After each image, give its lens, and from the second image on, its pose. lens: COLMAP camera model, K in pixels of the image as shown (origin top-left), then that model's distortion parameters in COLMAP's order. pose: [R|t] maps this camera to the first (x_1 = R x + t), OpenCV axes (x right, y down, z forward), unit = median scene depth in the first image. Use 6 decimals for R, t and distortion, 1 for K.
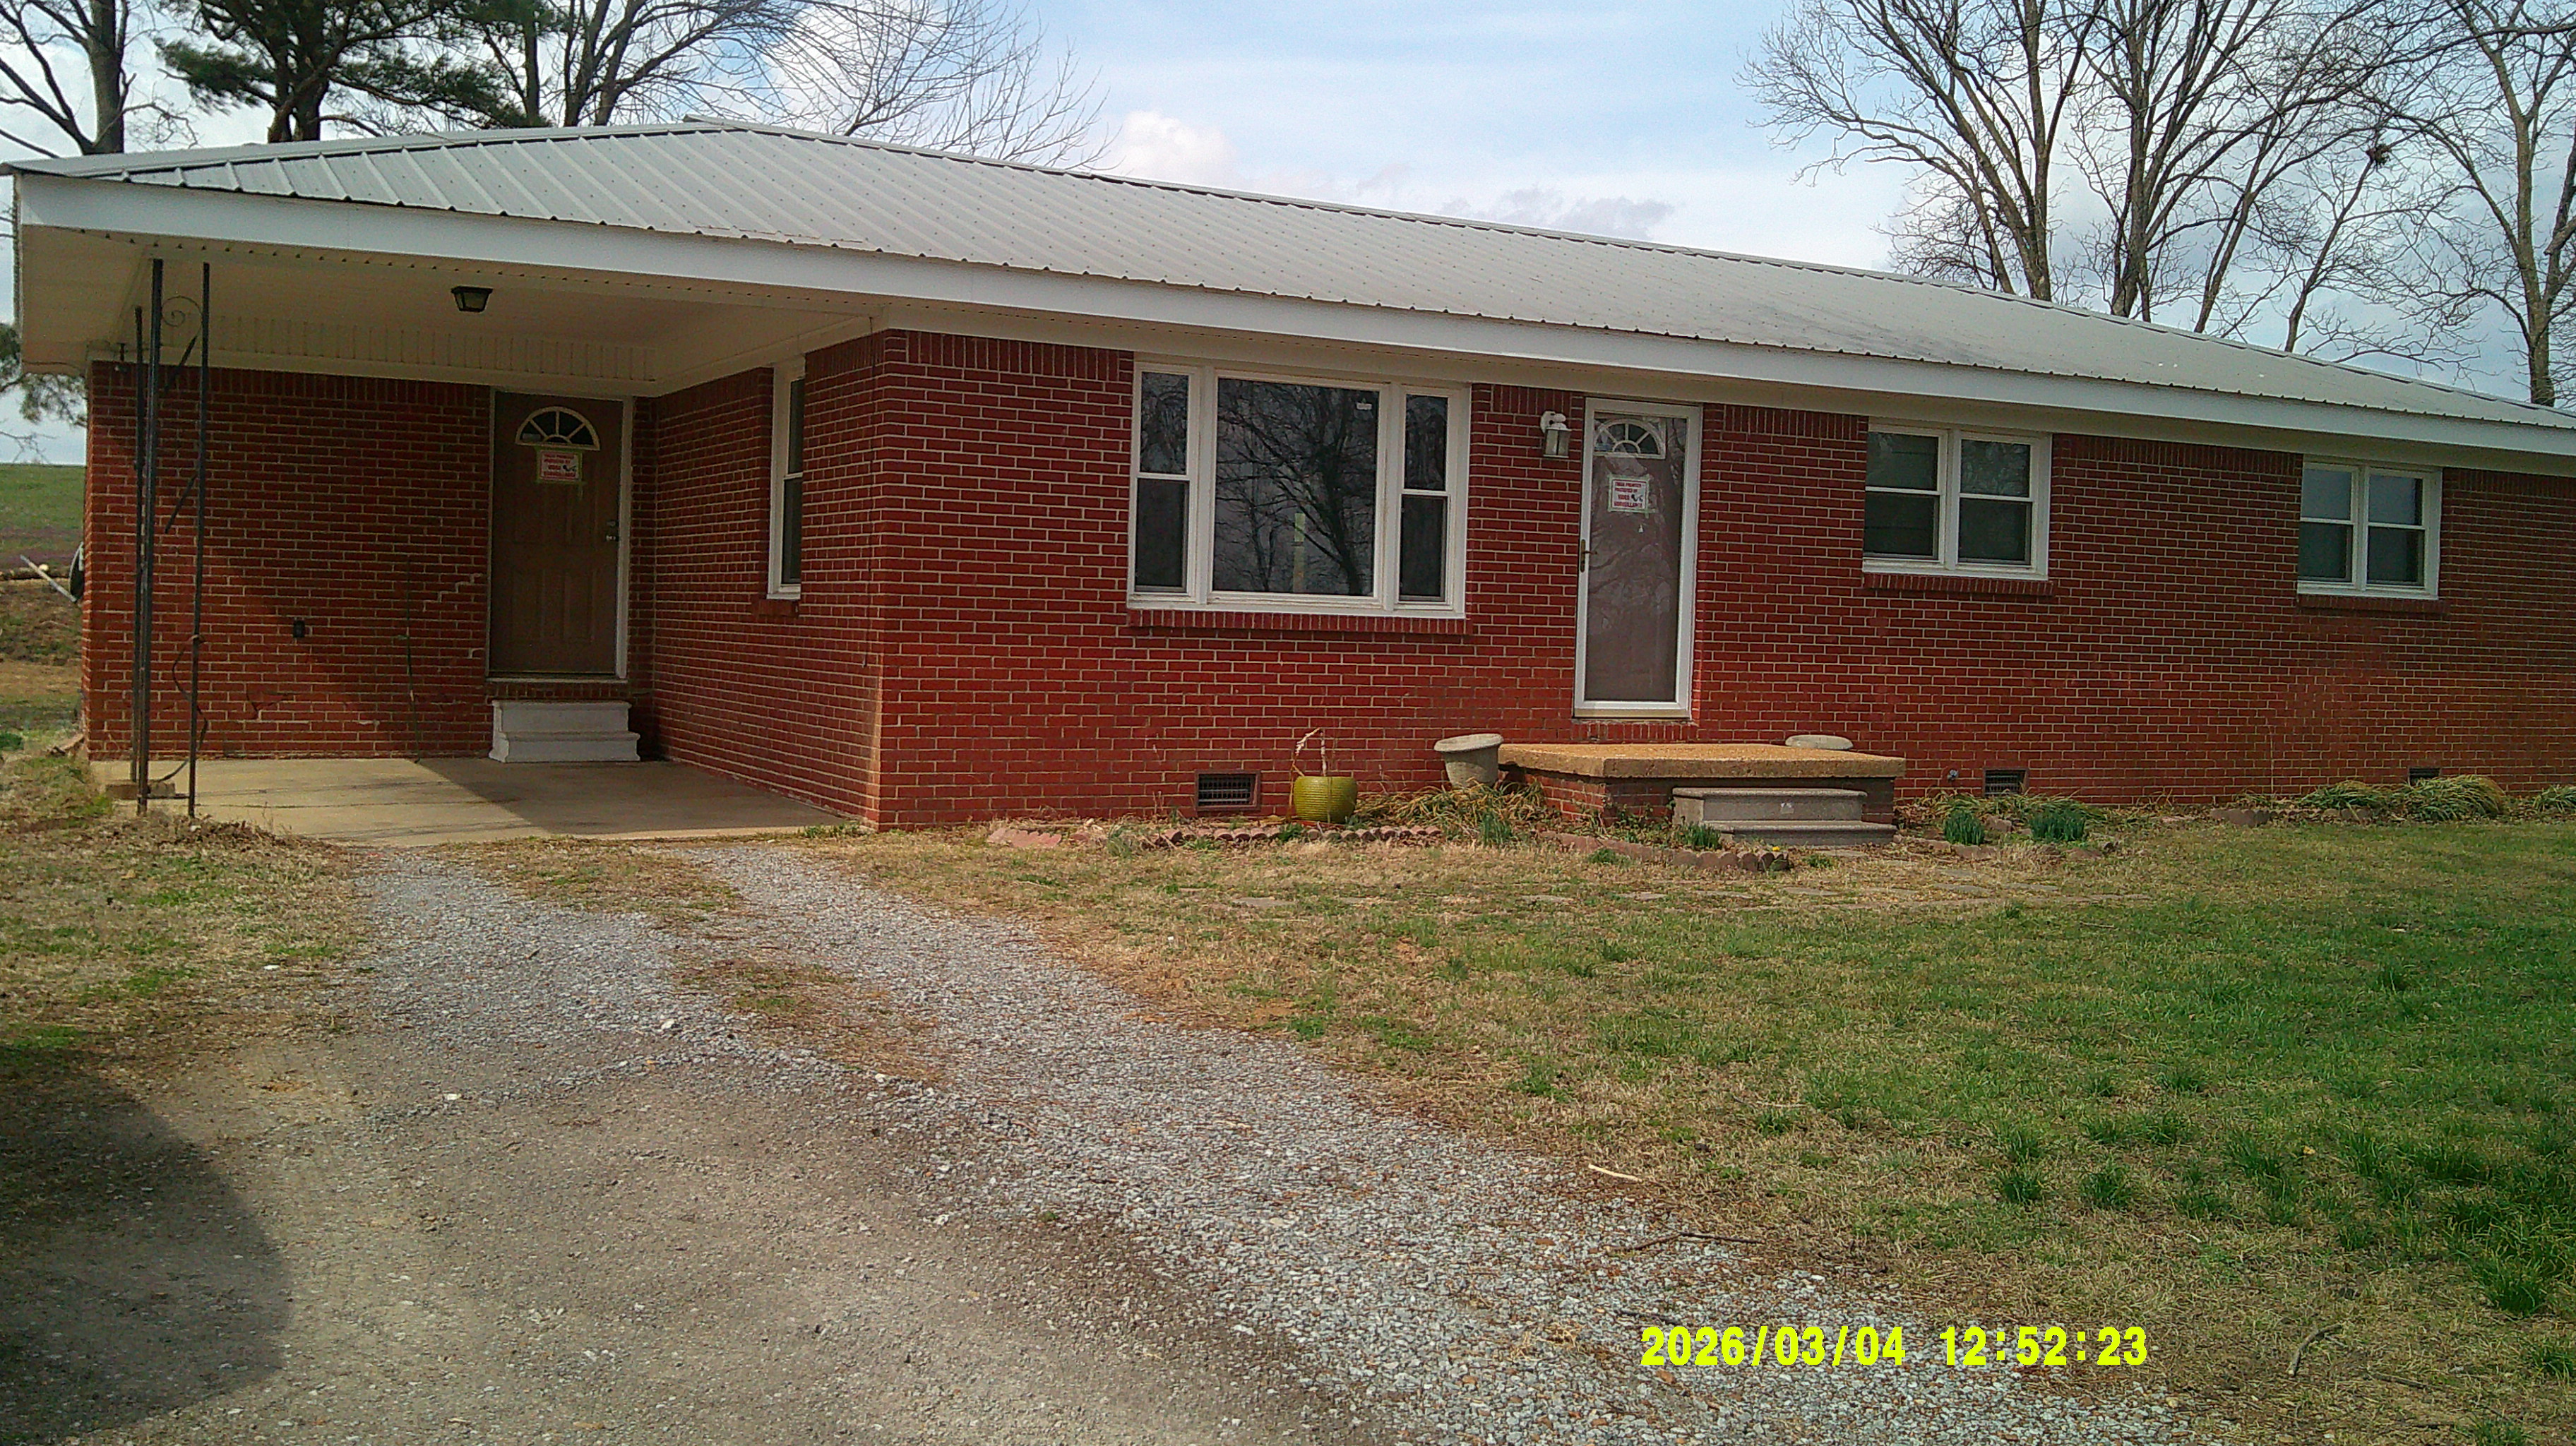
lens RADIAL K [[2303.9, 0, 1288.0], [0, 2303.9, 723.0], [0, 0, 1]] dist [0.111238, -0.269272]
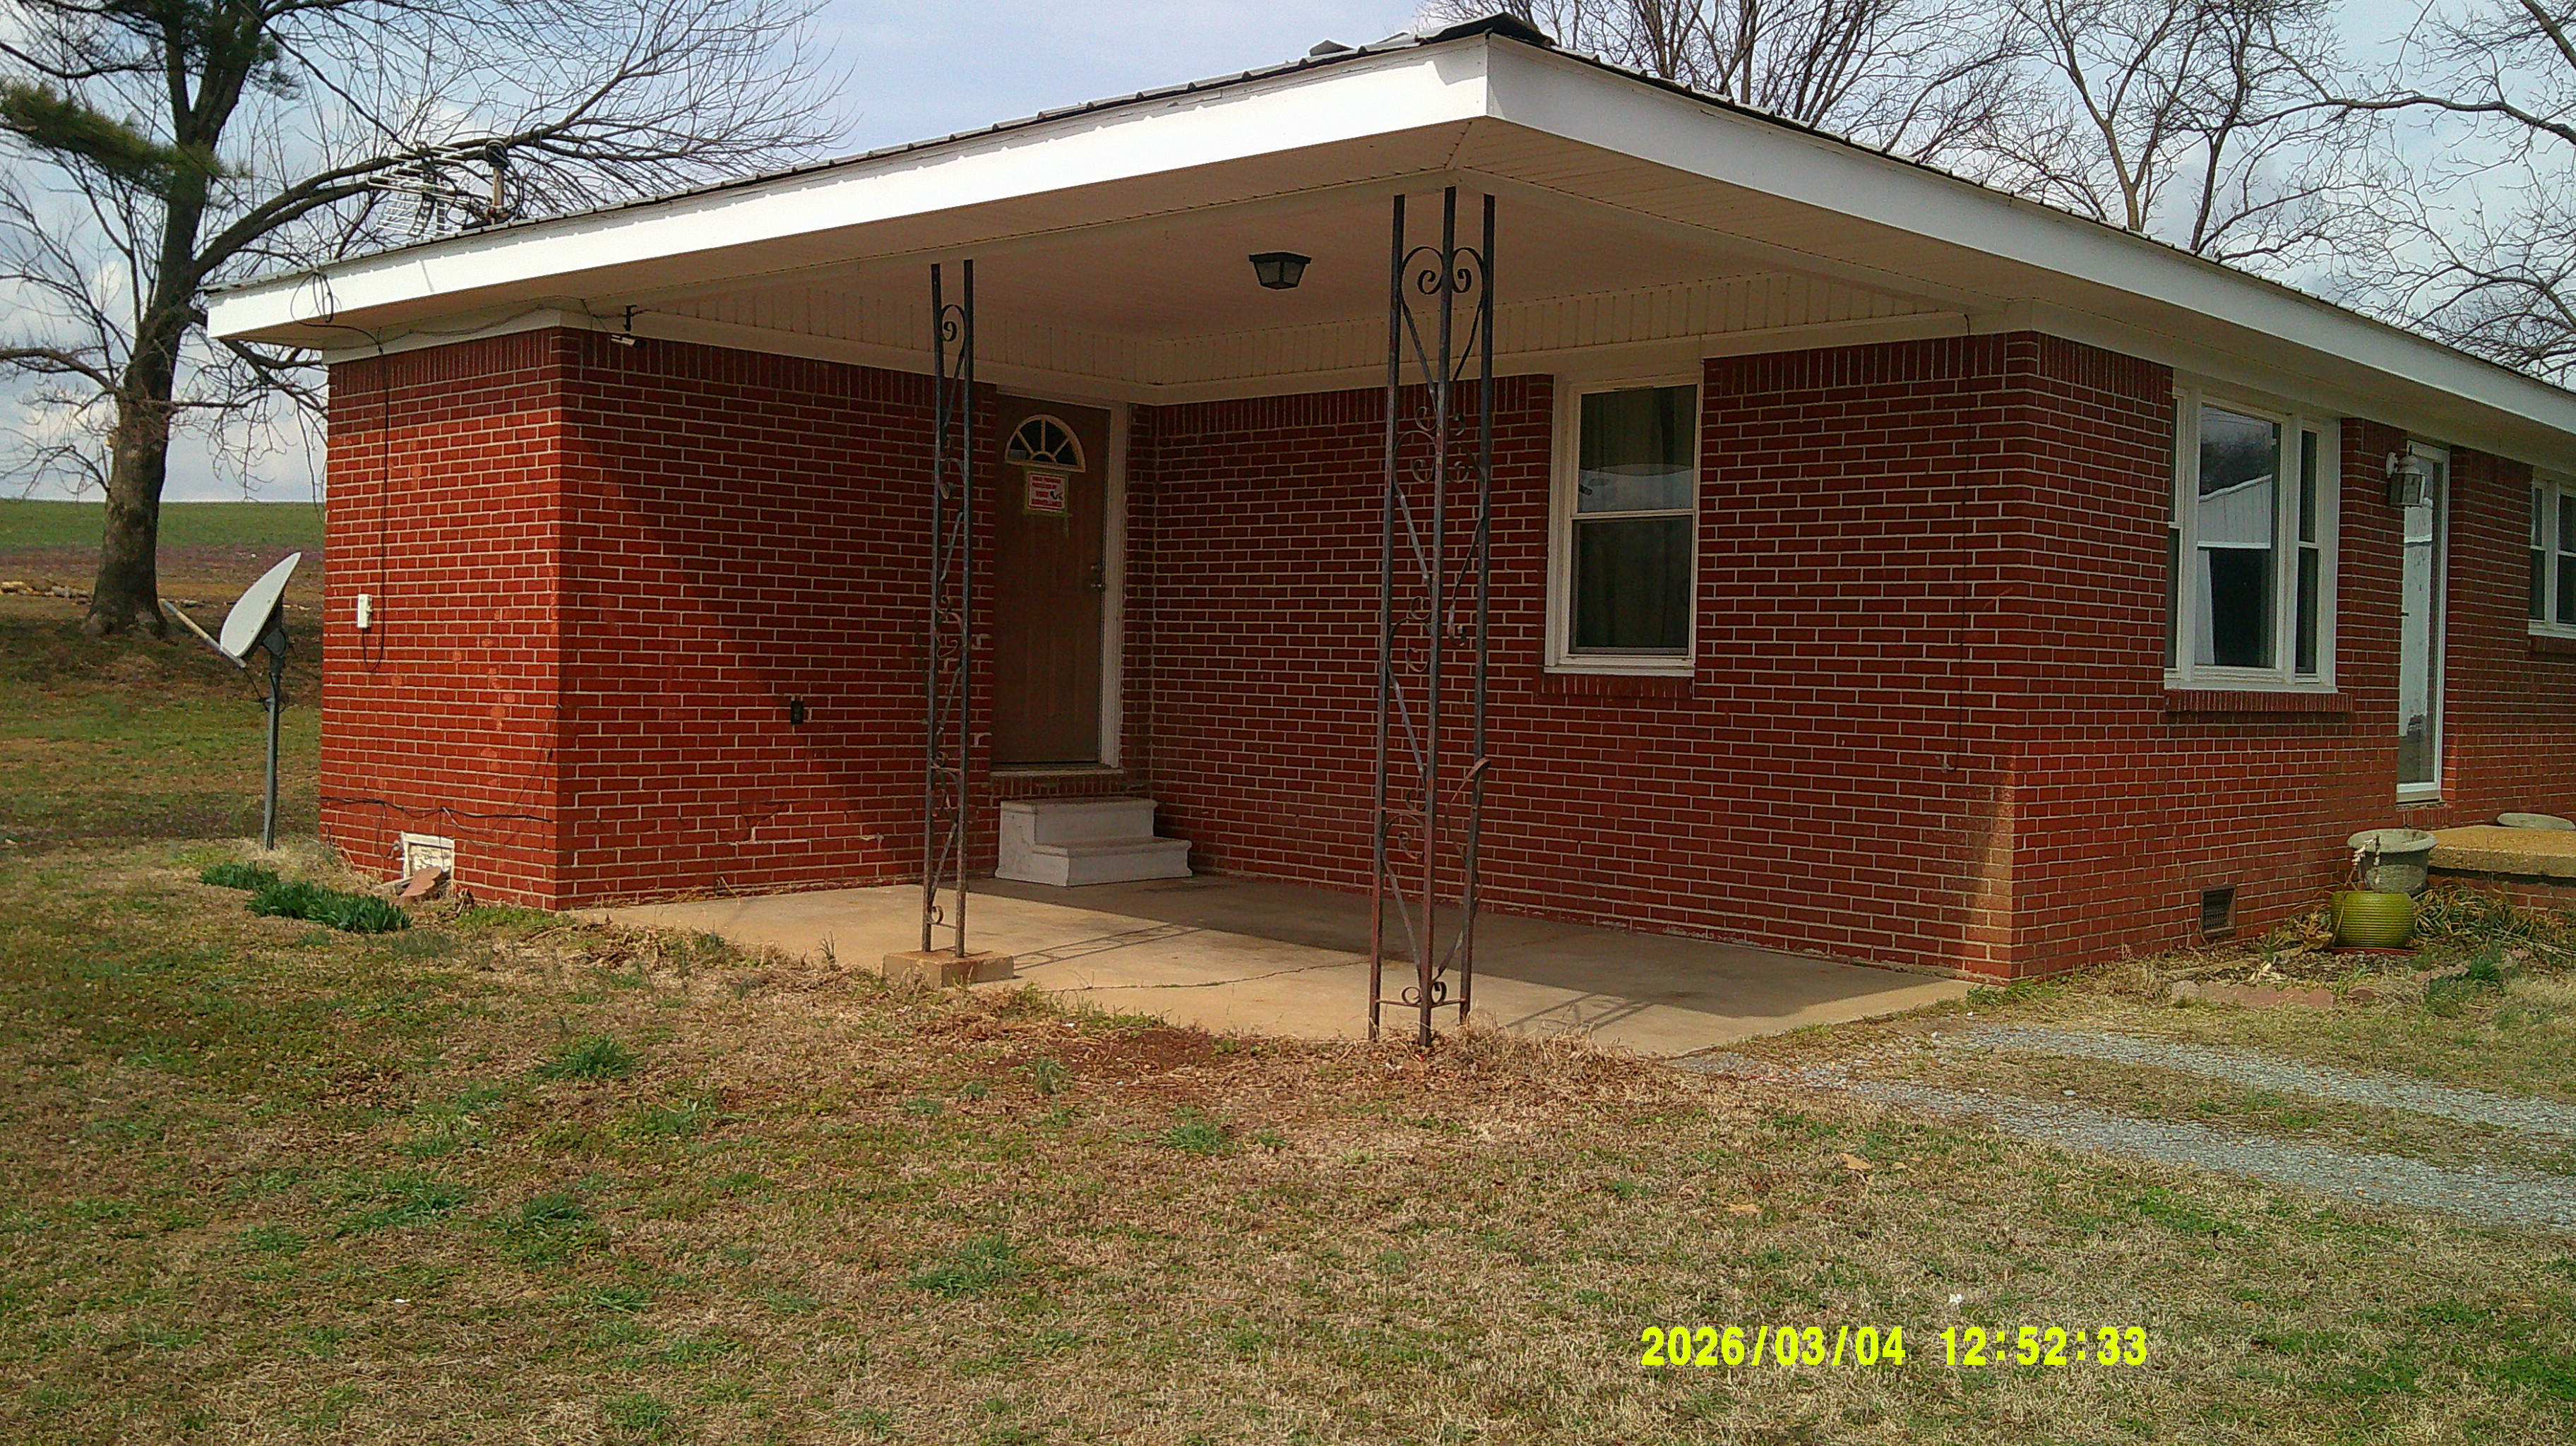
lens RADIAL K [[2303.9, 0, 1288.0], [0, 2303.9, 723.0], [0, 0, 1]] dist [0.111238, -0.269272]
pose [[0.952042, -0.011058, 0.305769, -0.497155], [0.013490, 0.999892, -0.005843, -0.030671], [-0.305671, 0.009687, 0.952088, 0.267848]]
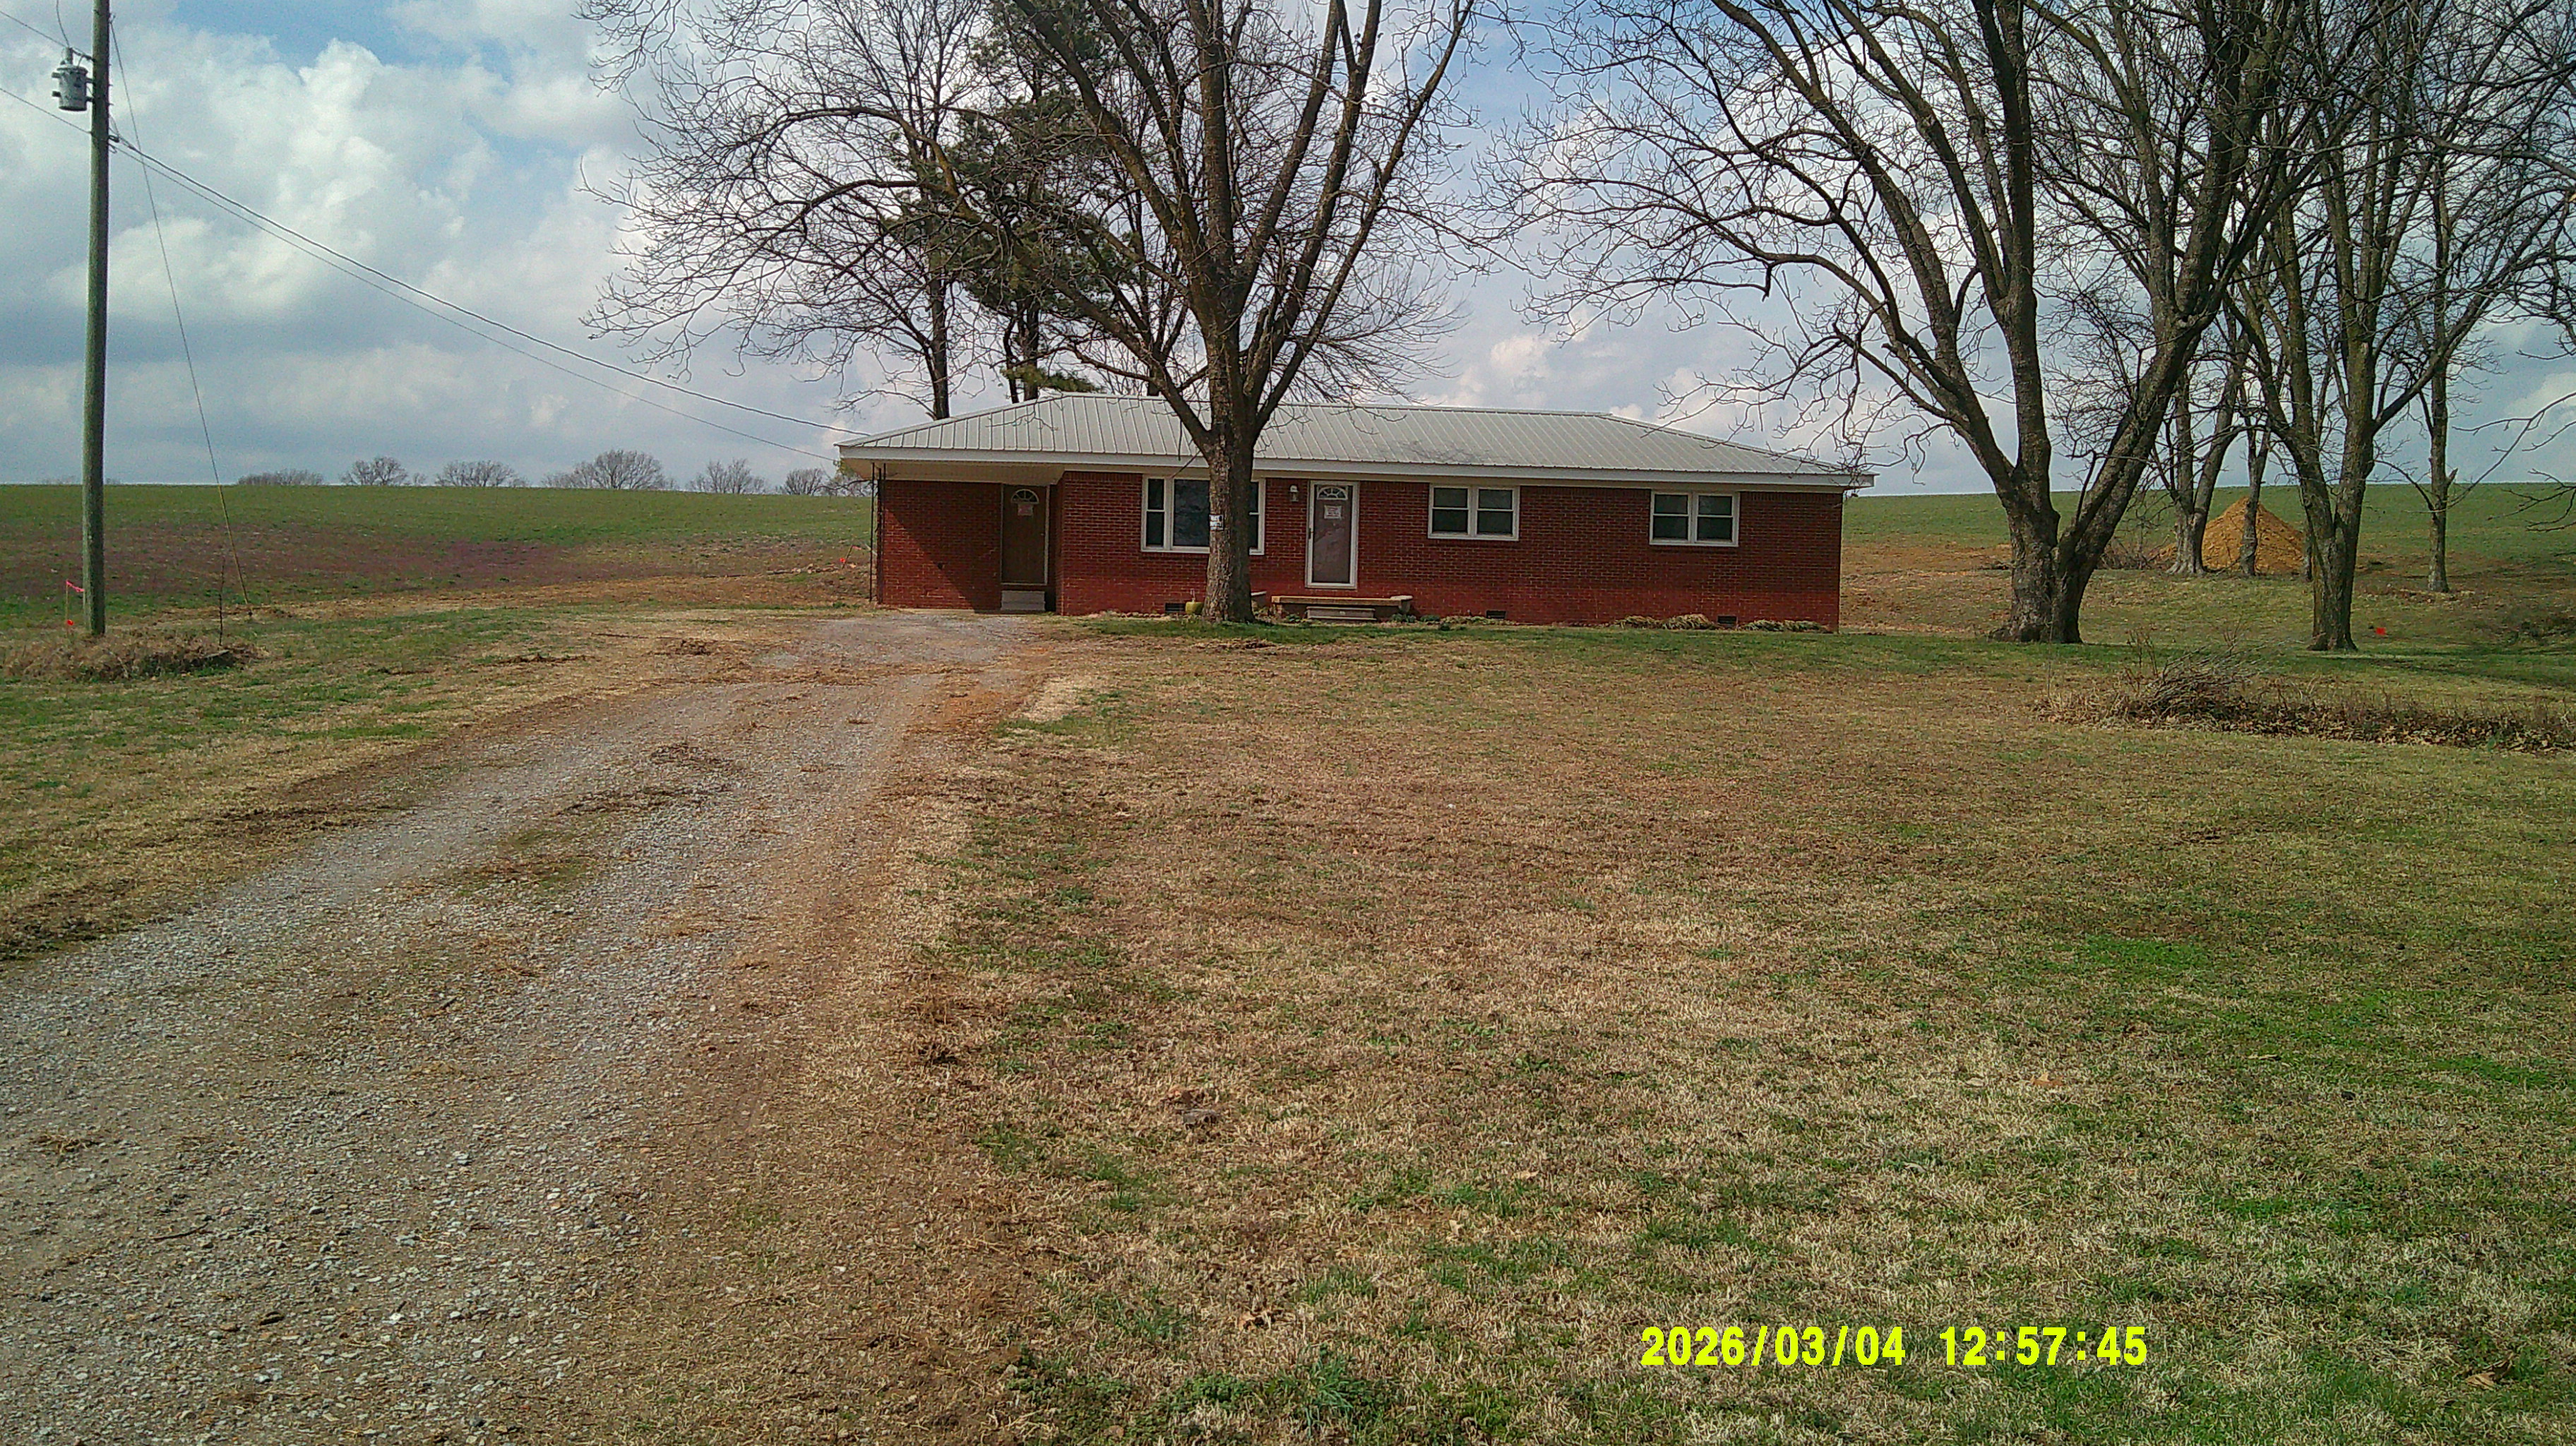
lens RADIAL K [[2303.9, 0, 1288.0], [0, 2303.9, 723.0], [0, 0, 1]] dist [0.111238, -0.269272]
pose [[0.927293, 0.013402, -0.374097, 1.123621], [-0.014688, 0.999892, -0.000587, 0.159820], [0.374049, 0.006039, 0.927389, -1.619027]]
